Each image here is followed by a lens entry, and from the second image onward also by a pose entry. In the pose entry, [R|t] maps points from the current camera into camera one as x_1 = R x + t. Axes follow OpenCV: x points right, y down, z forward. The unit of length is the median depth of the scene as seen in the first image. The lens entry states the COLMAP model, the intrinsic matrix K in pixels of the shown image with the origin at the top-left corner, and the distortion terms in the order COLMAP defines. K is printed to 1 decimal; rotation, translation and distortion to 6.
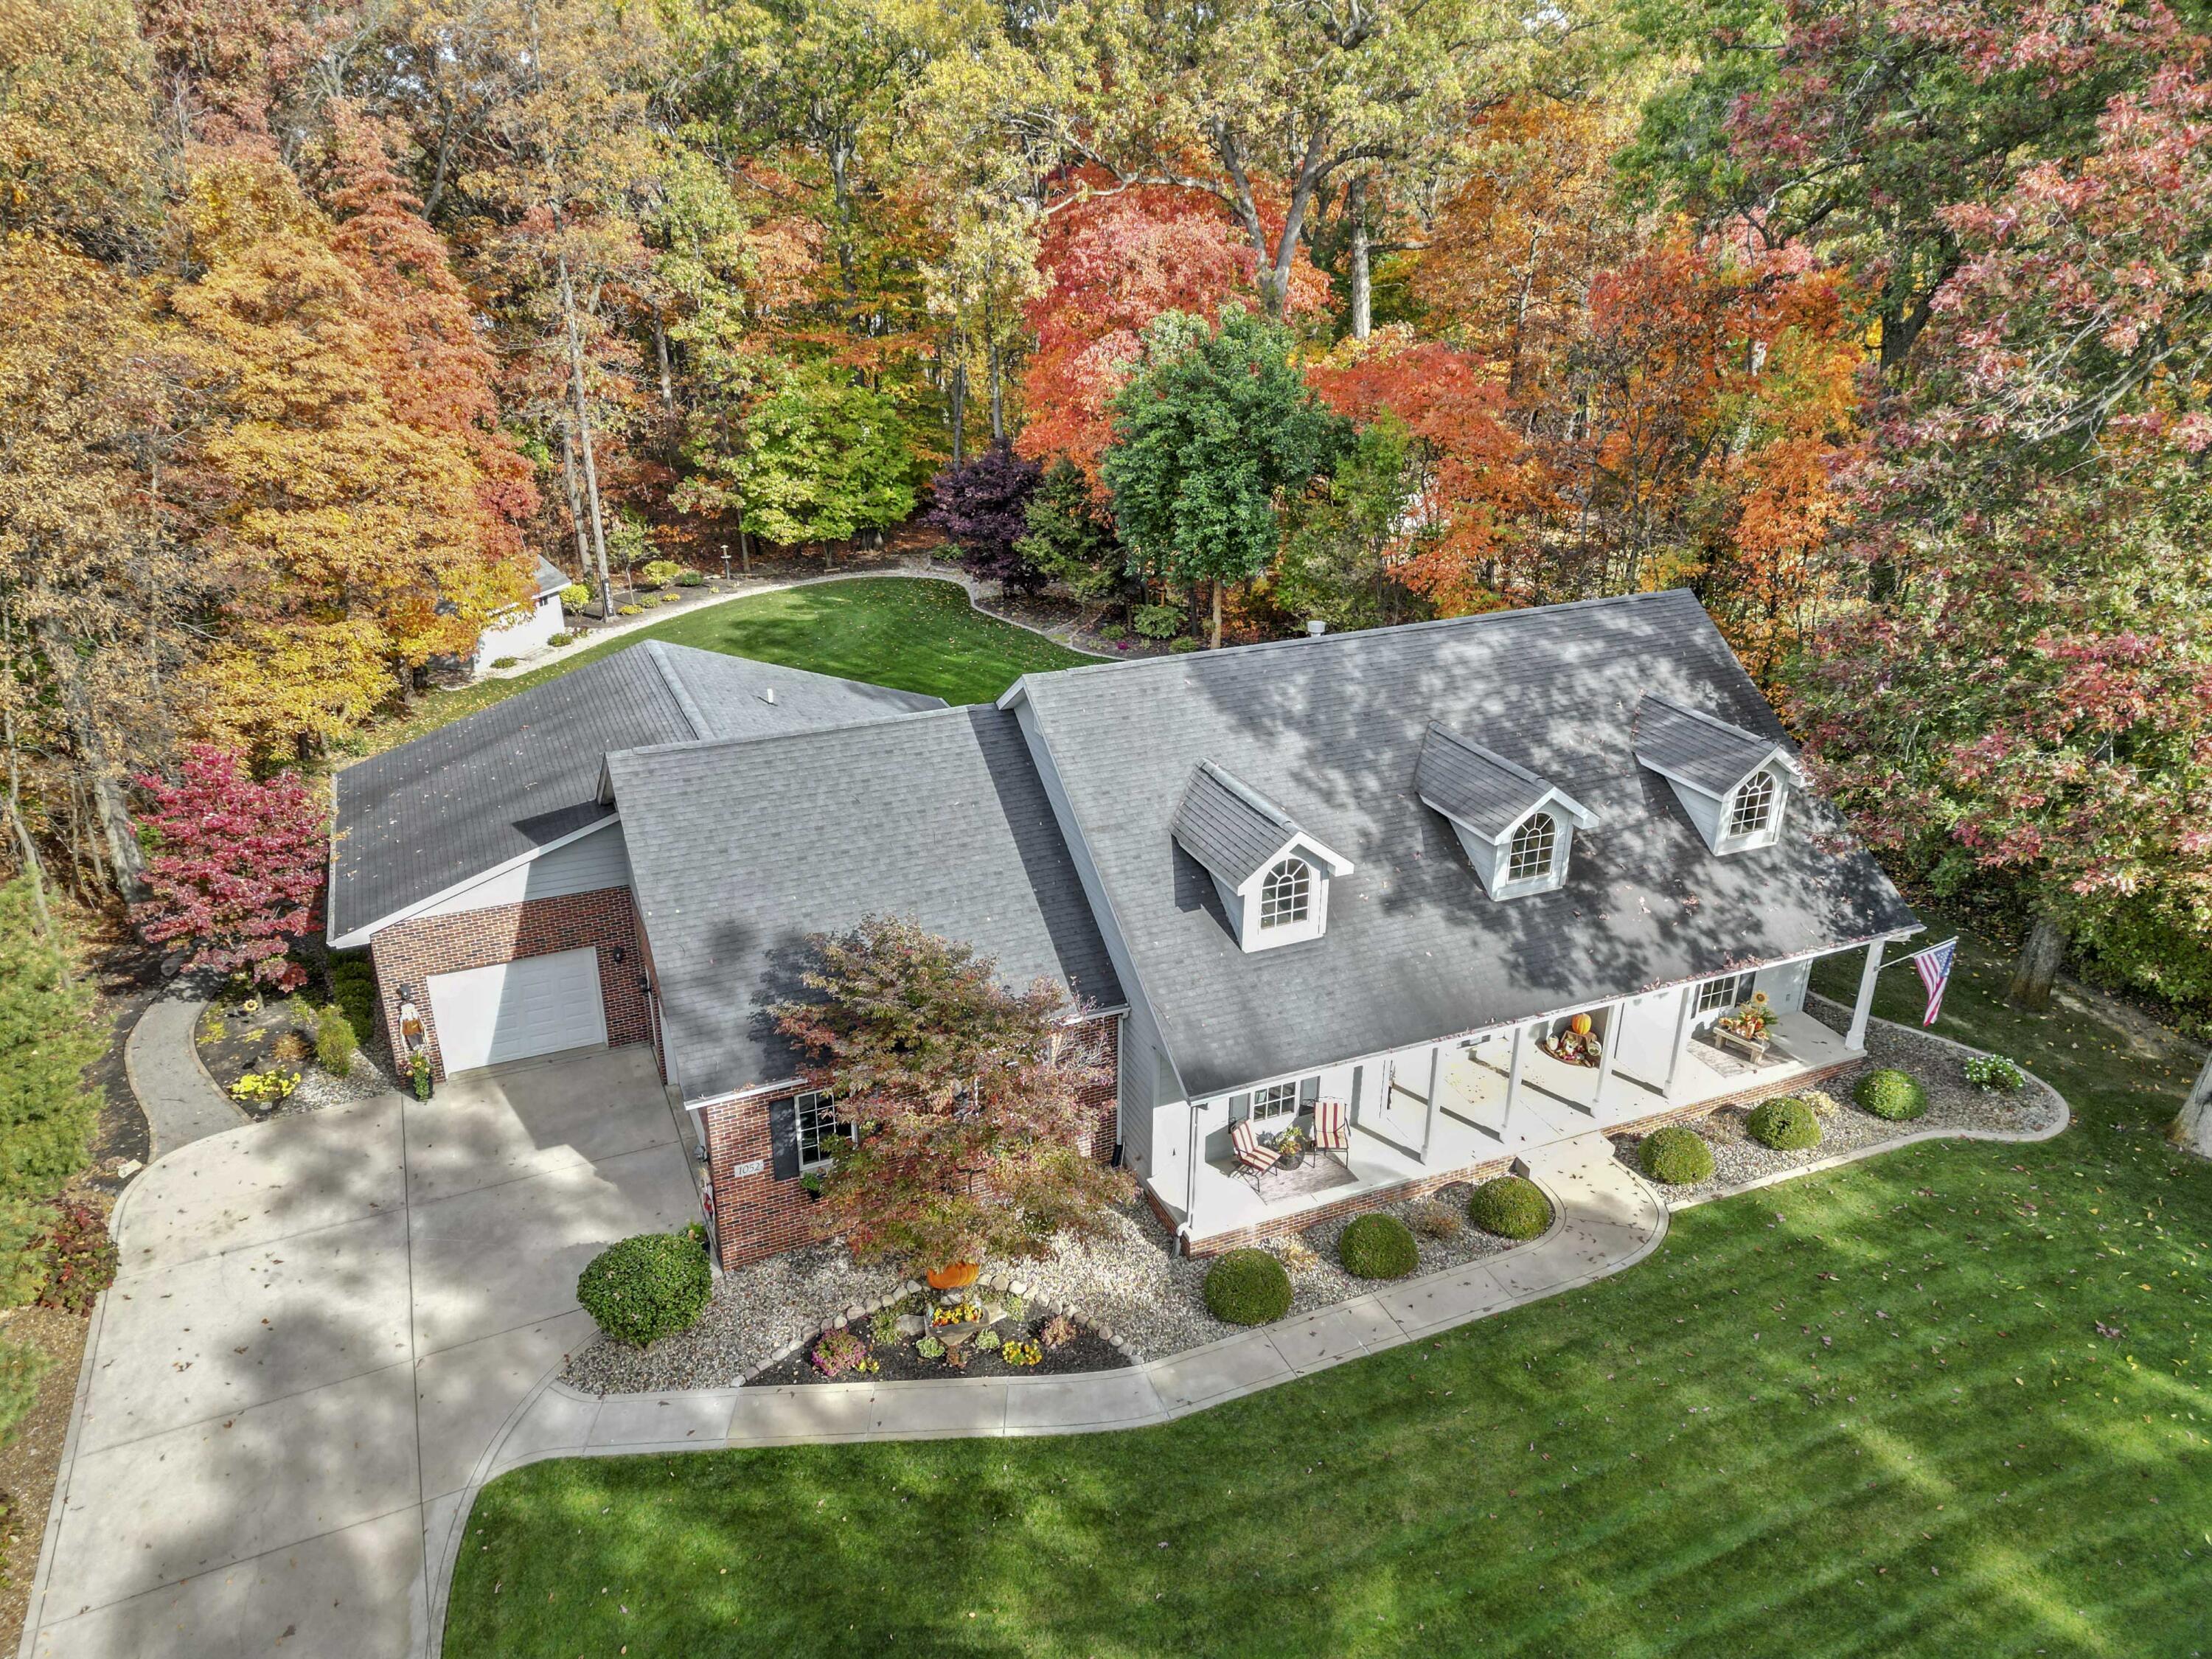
lens RADIAL K [[1568.9, 0, 1123.4], [0, 1568.9, 828.2], [0, 0, 1]] dist [0.060608, -0.051989]
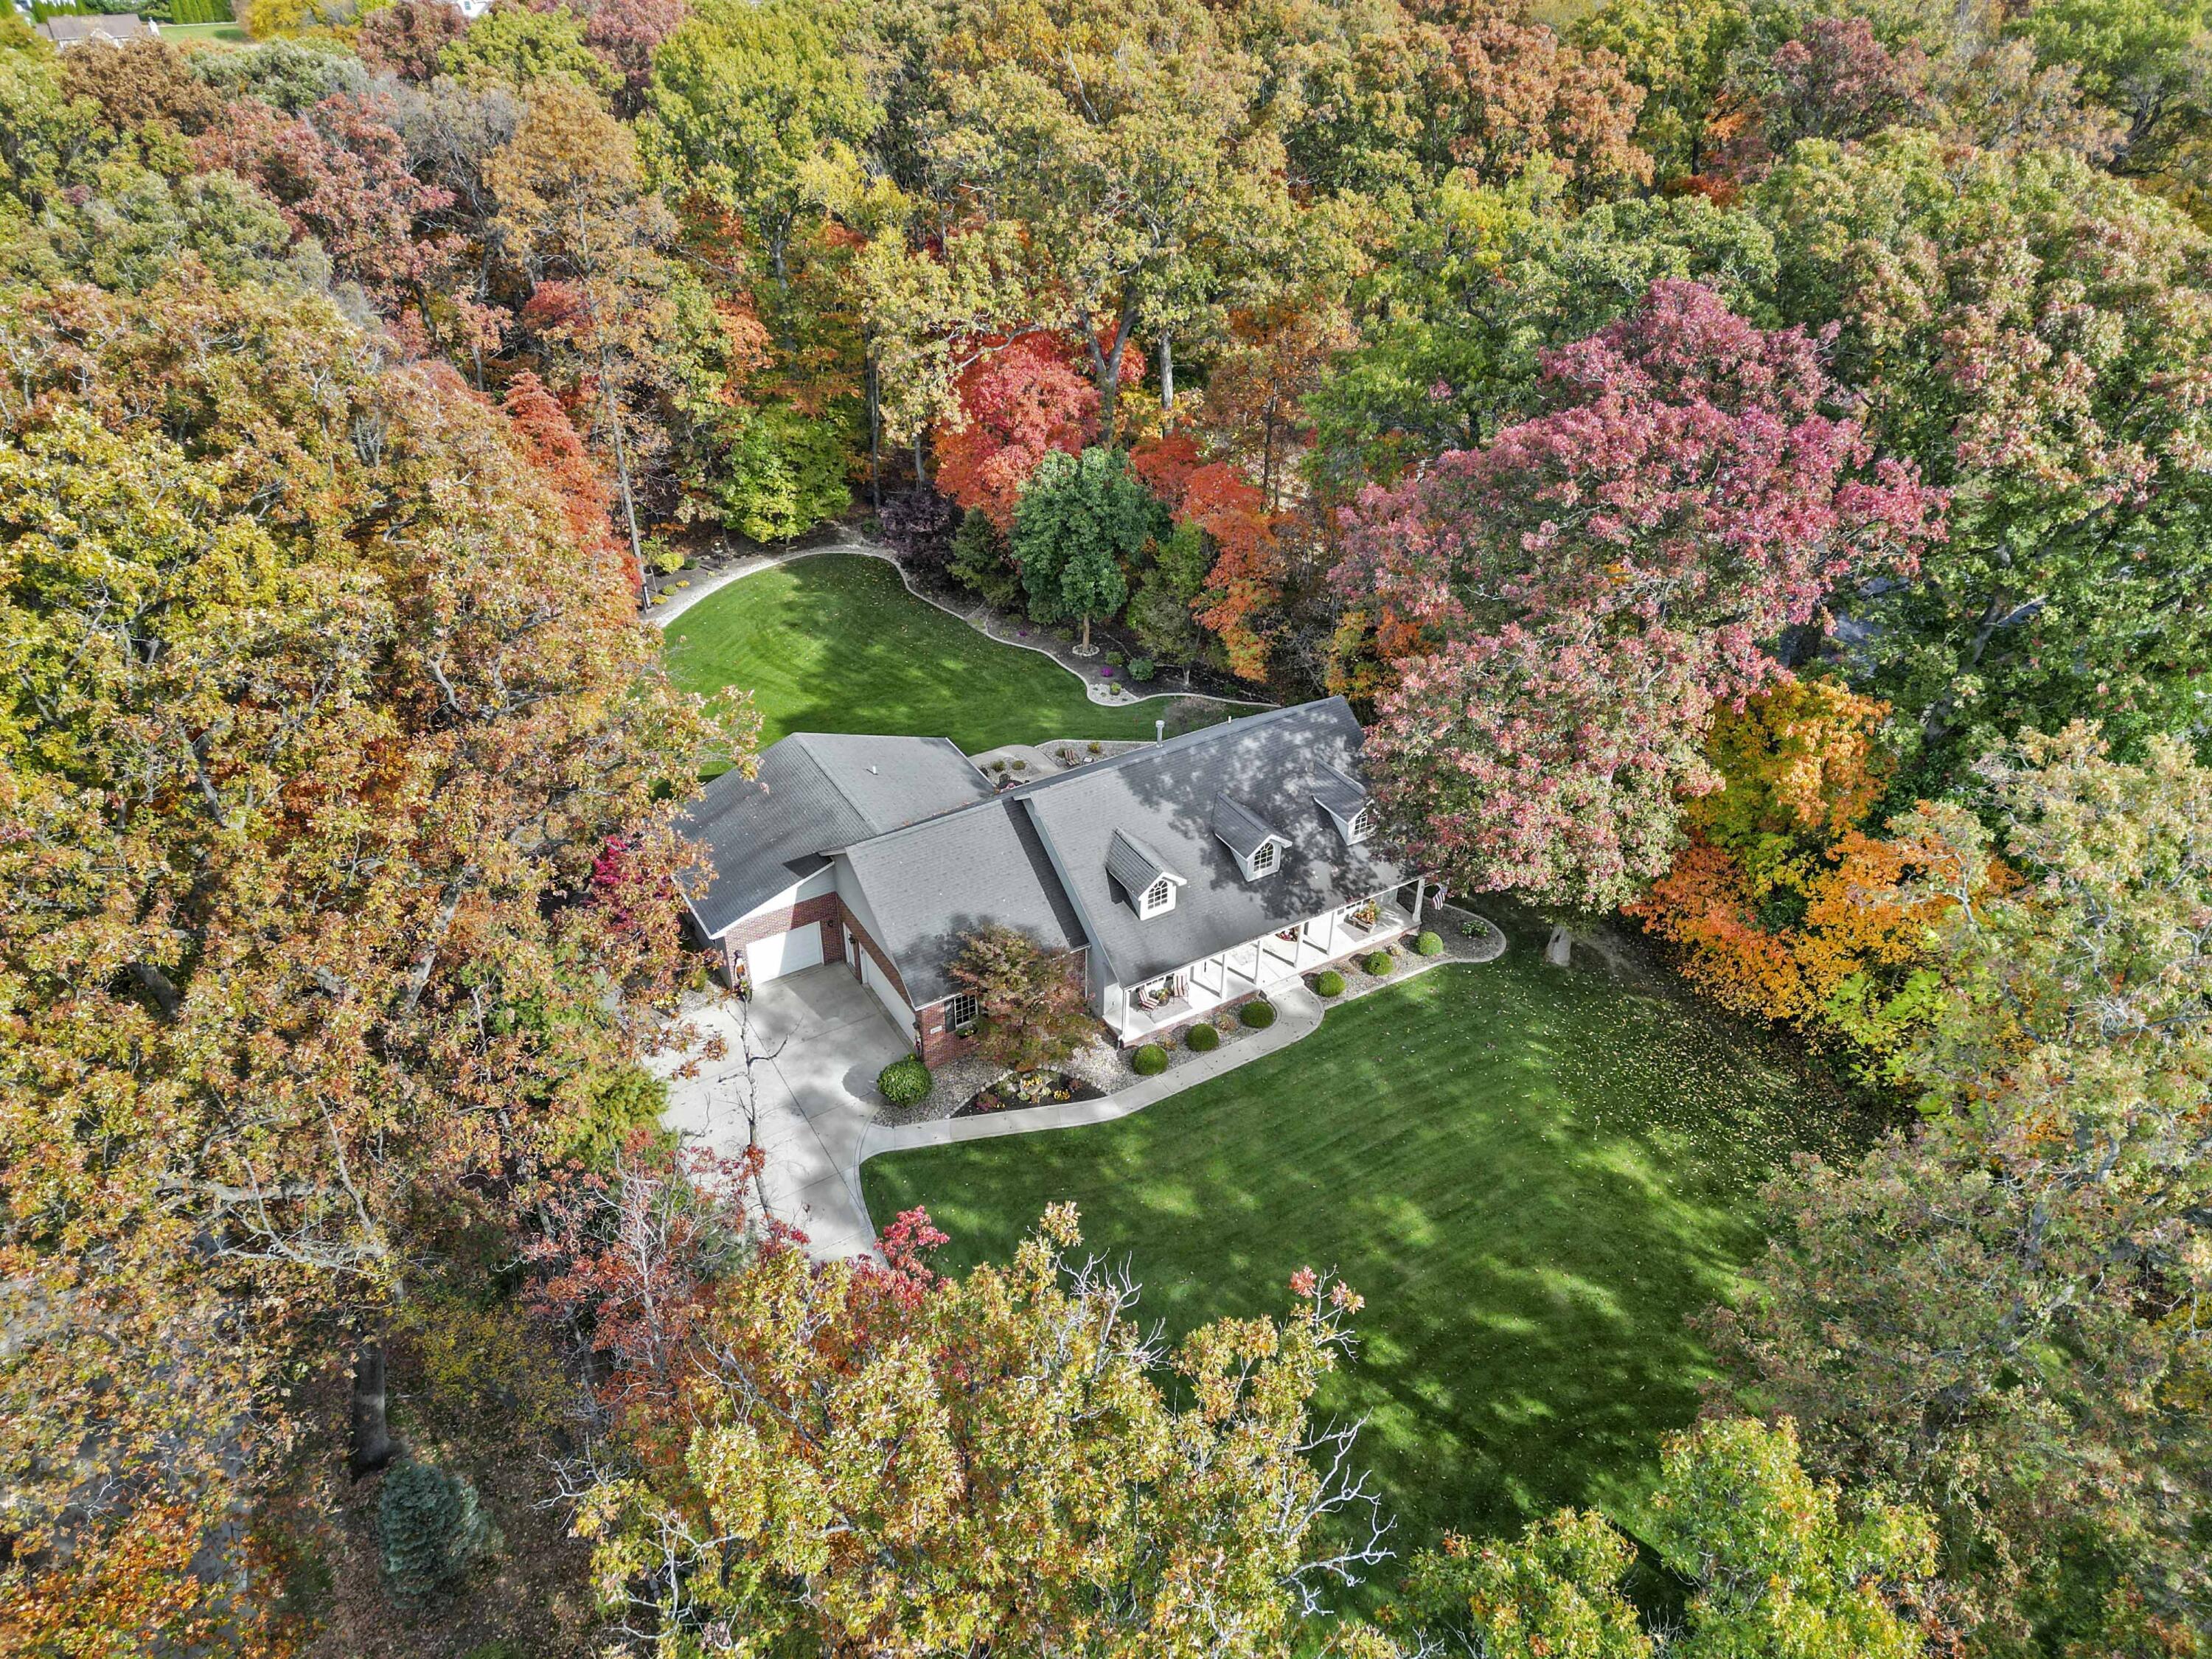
lens RADIAL K [[1568.9, 0, 1116.5], [0, 1568.9, 825.8], [0, 0, 1]] dist [0.060608, -0.051989]
pose [[0.991758, -0.068151, 0.108498, -0.176189], [0.047076, 0.981395, 0.186138, -0.429240], [-0.119165, -0.179496, 0.976515, -1.073608]]
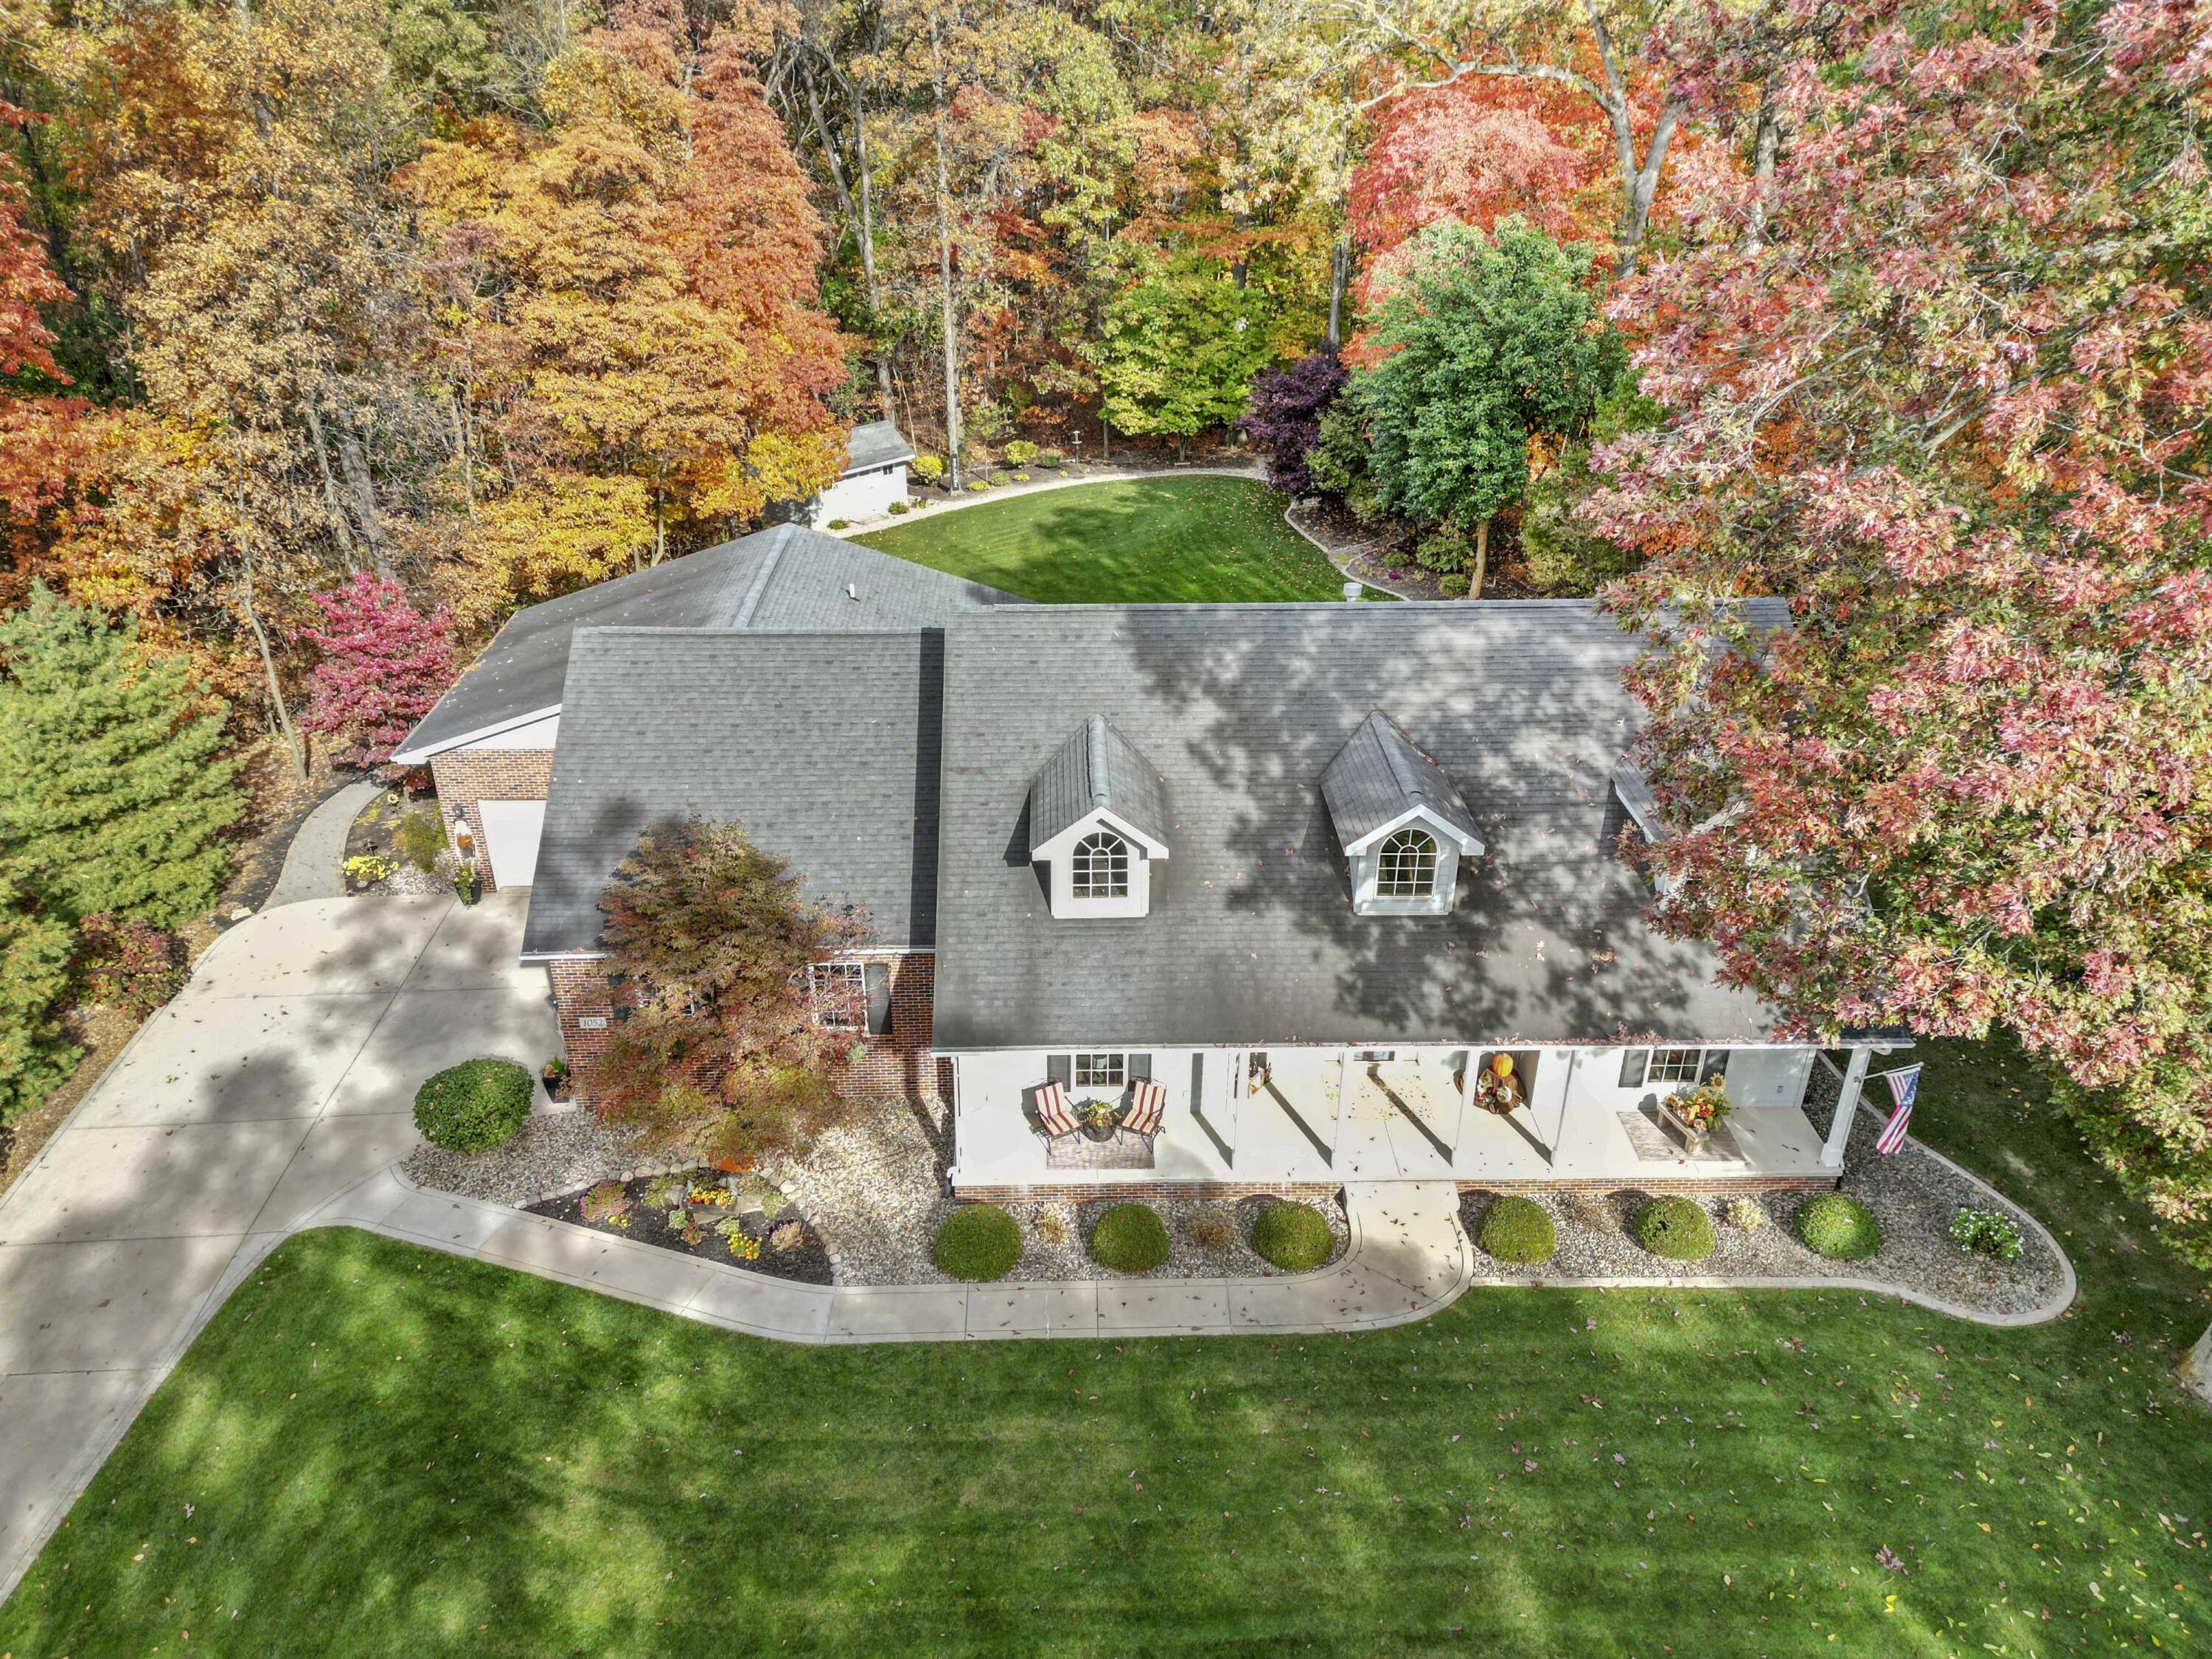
lens RADIAL K [[1568.9, 0, 1113.7], [0, 1568.9, 834.0], [0, 0, 1]] dist [0.060608, -0.051989]
pose [[0.927204, 0.174790, -0.331273, 0.378859], [-0.149081, 0.983581, 0.101701, -0.068942], [0.343610, -0.044911, 0.938038, 0.081261]]
